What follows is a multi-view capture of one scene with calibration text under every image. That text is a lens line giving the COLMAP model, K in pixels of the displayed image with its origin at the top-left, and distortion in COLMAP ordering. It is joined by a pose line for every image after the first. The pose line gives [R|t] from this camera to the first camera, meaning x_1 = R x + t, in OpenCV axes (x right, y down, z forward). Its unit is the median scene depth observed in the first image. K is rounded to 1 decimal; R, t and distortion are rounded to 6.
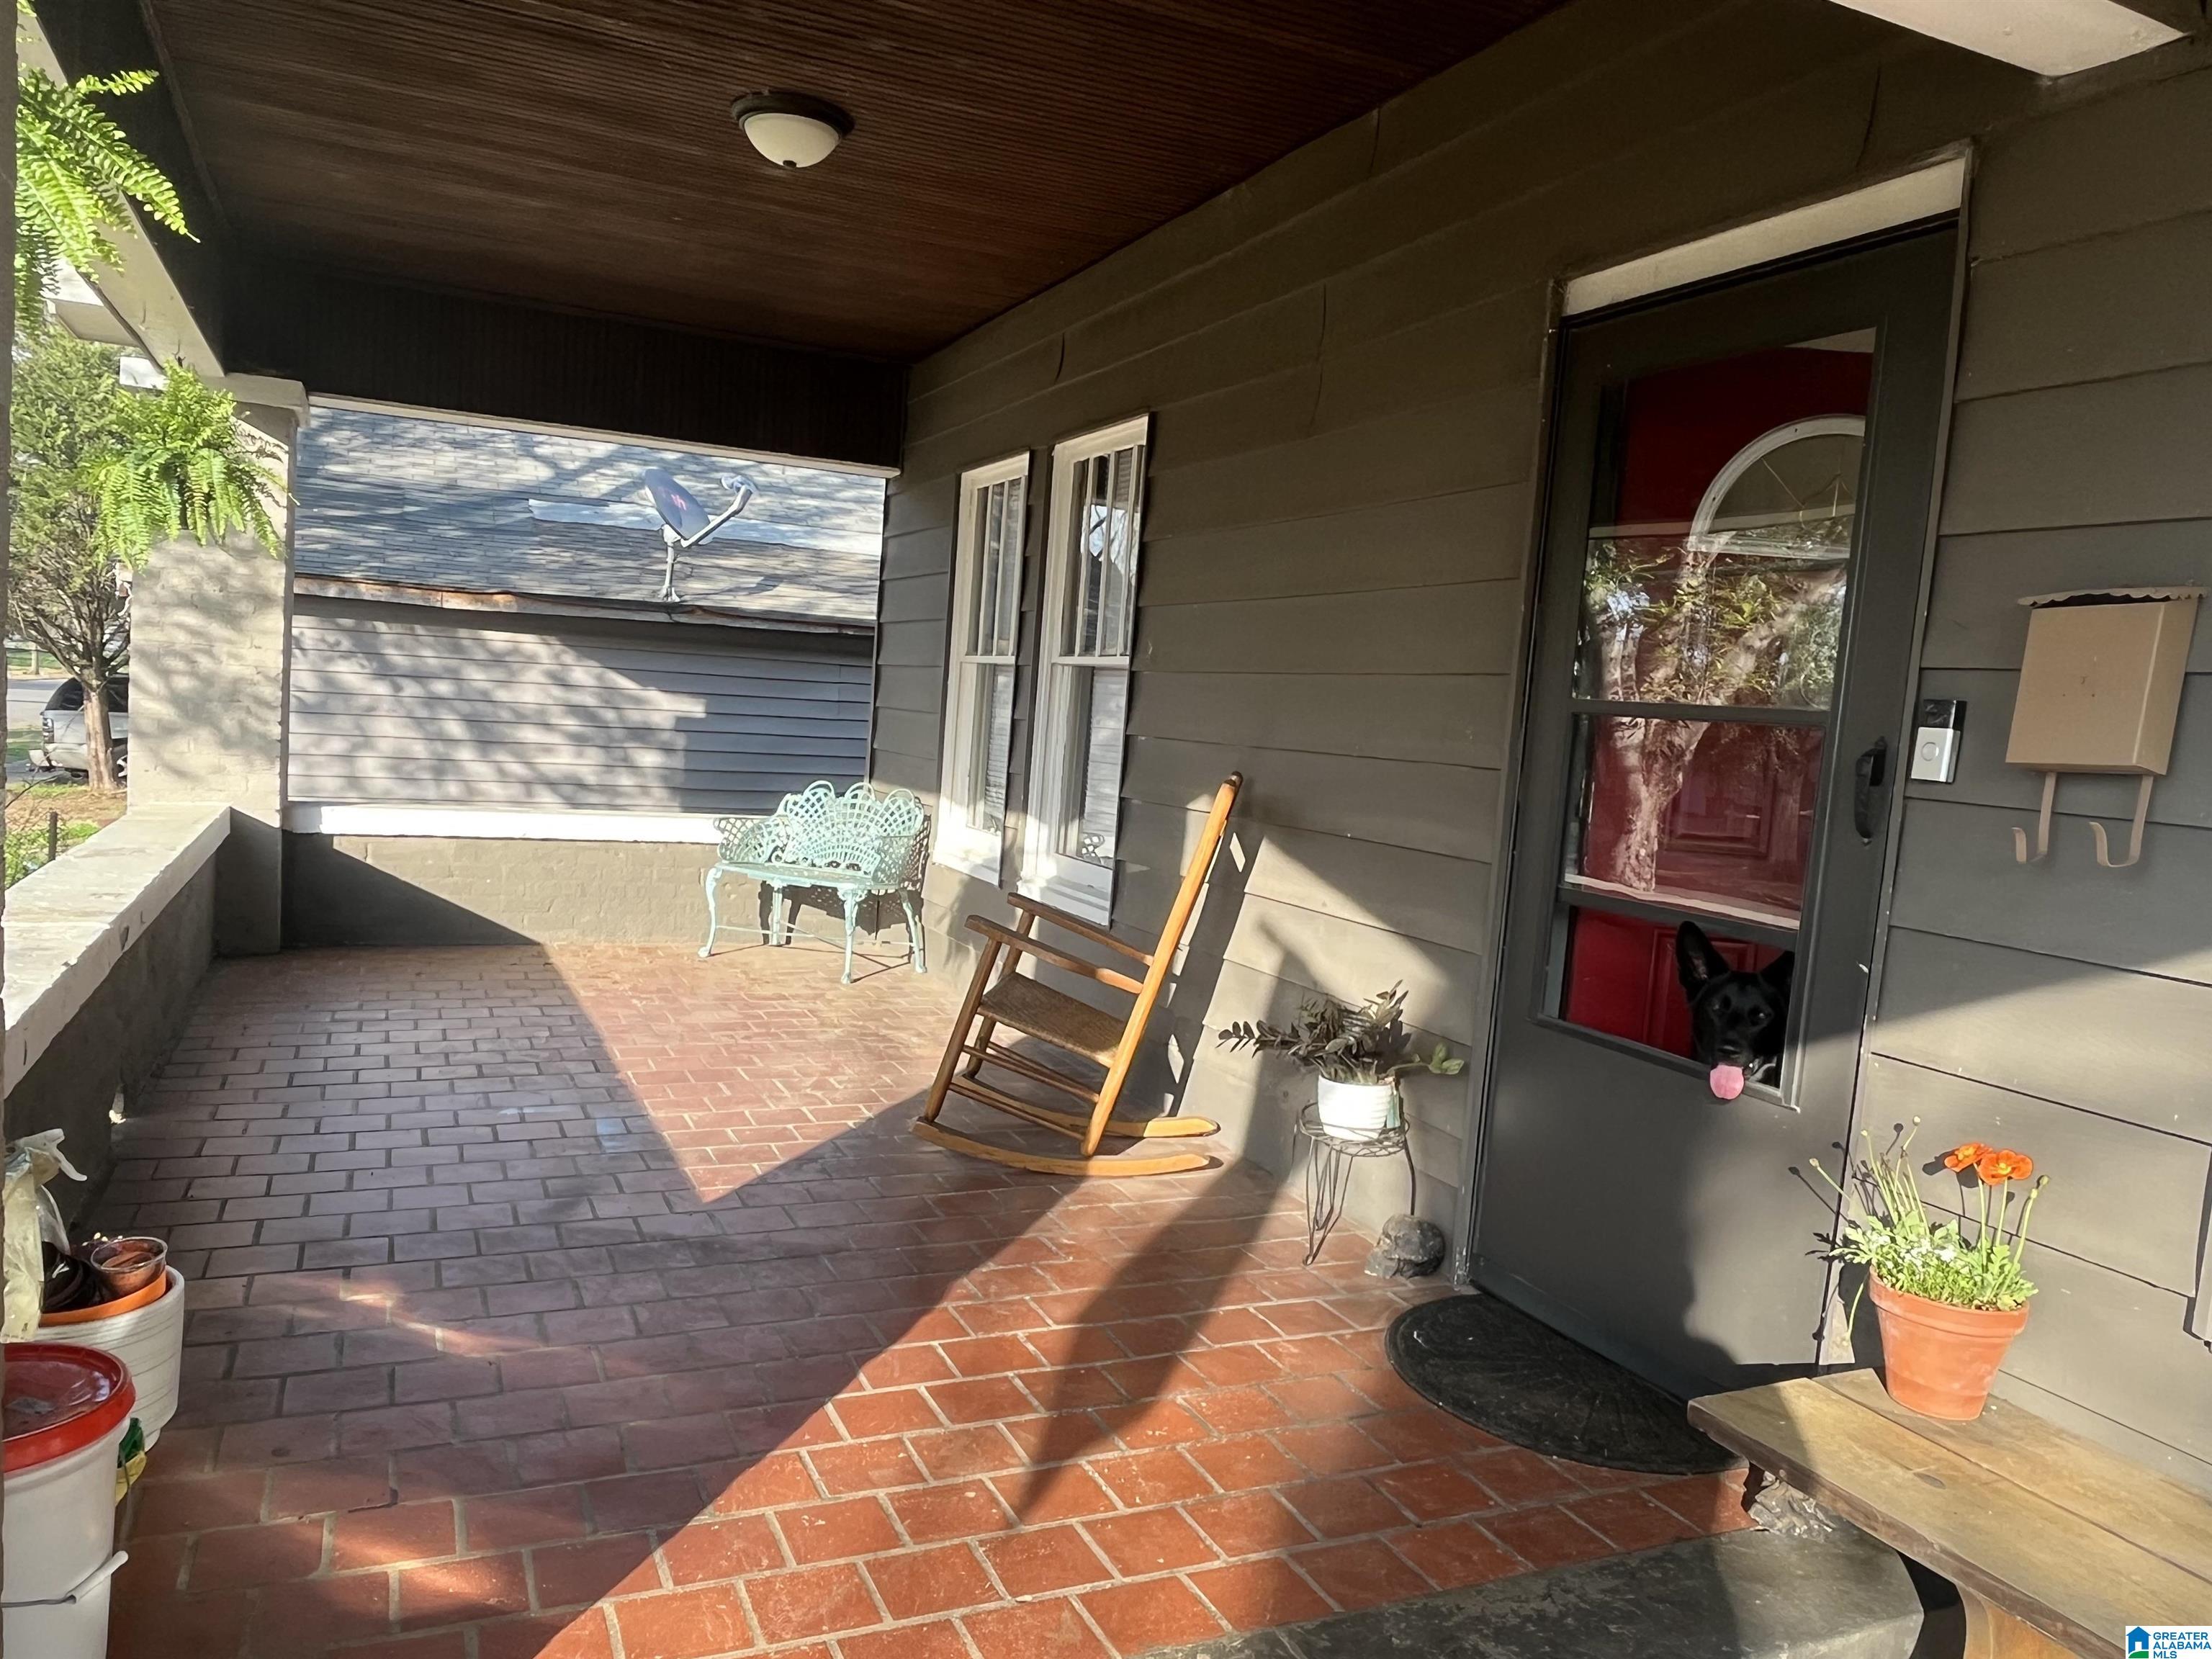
lens RADIAL K [[1565.4, 0, 1106.0], [0, 1565.4, 829.5], [0, 0, 1]] dist [0.001009, -0.000059]
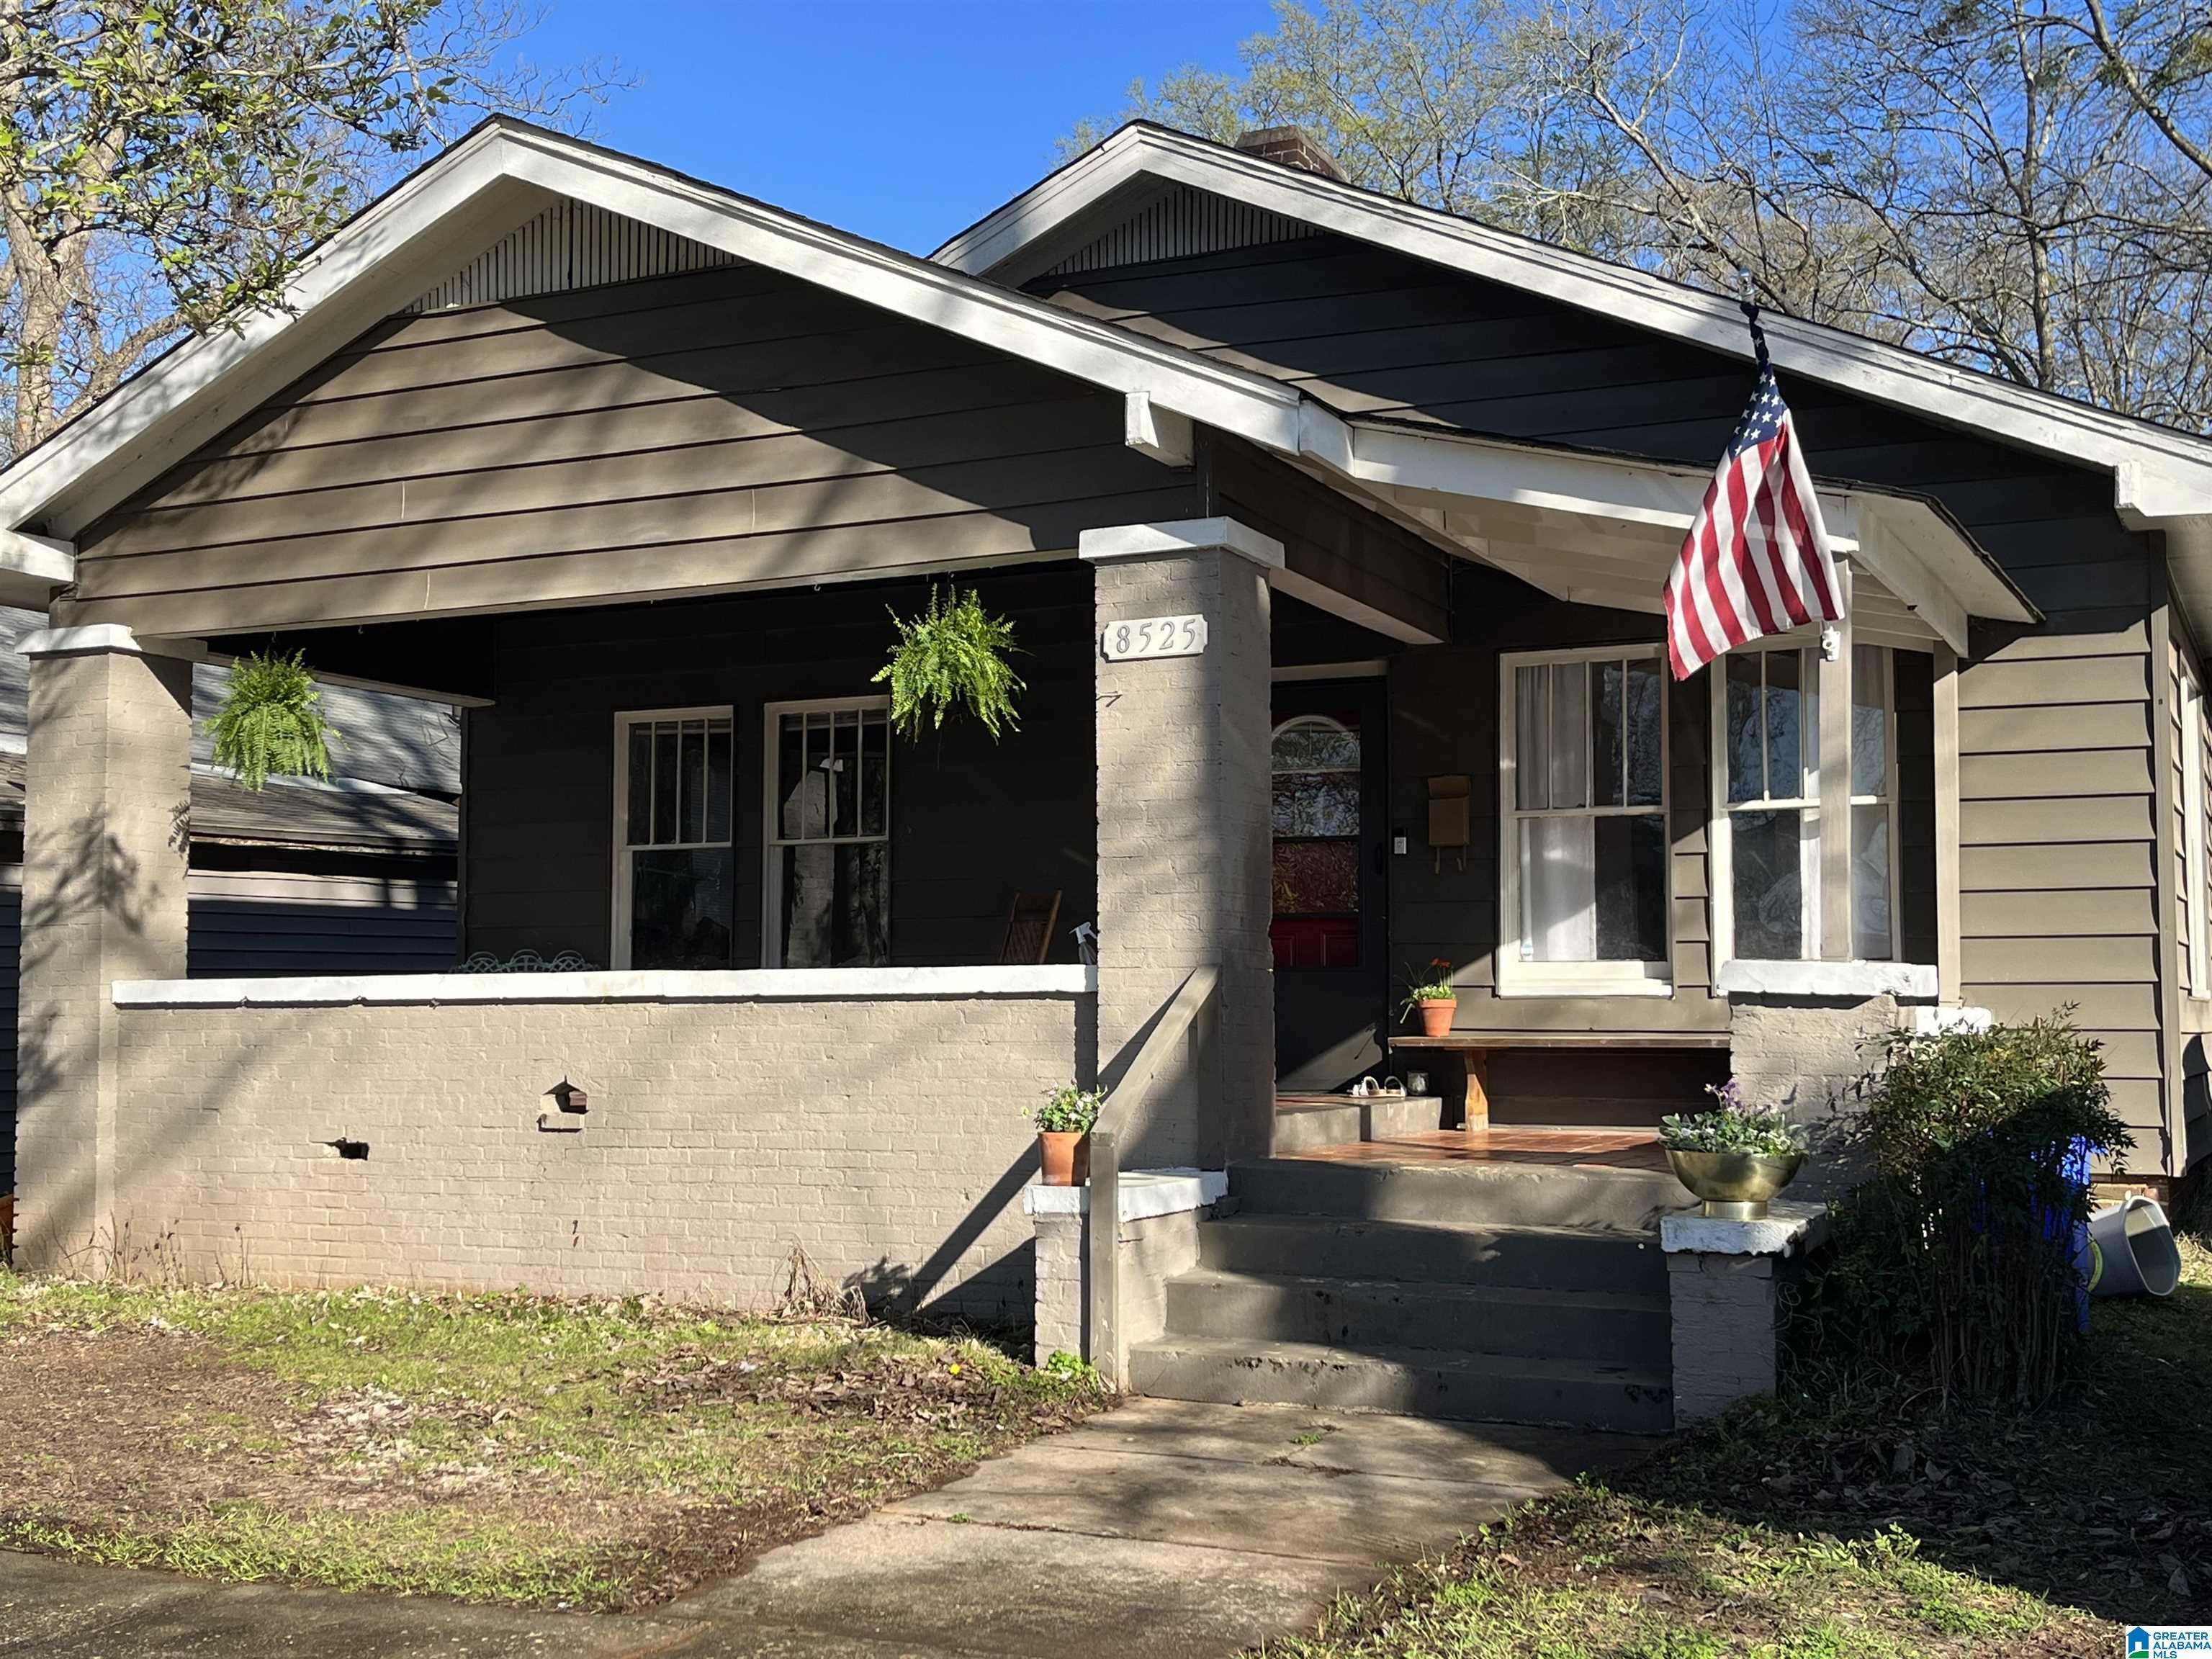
lens RADIAL K [[2440.9, 0, 1106.0], [0, 2440.9, 829.5], [0, 0, 1]] dist [0.078350, -0.008306]
pose [[0.766954, -0.027224, 0.641124, -1.359357], [0.107939, 0.990337, -0.087071, 0.124985], [-0.632559, 0.135982, 0.762482, -1.052708]]
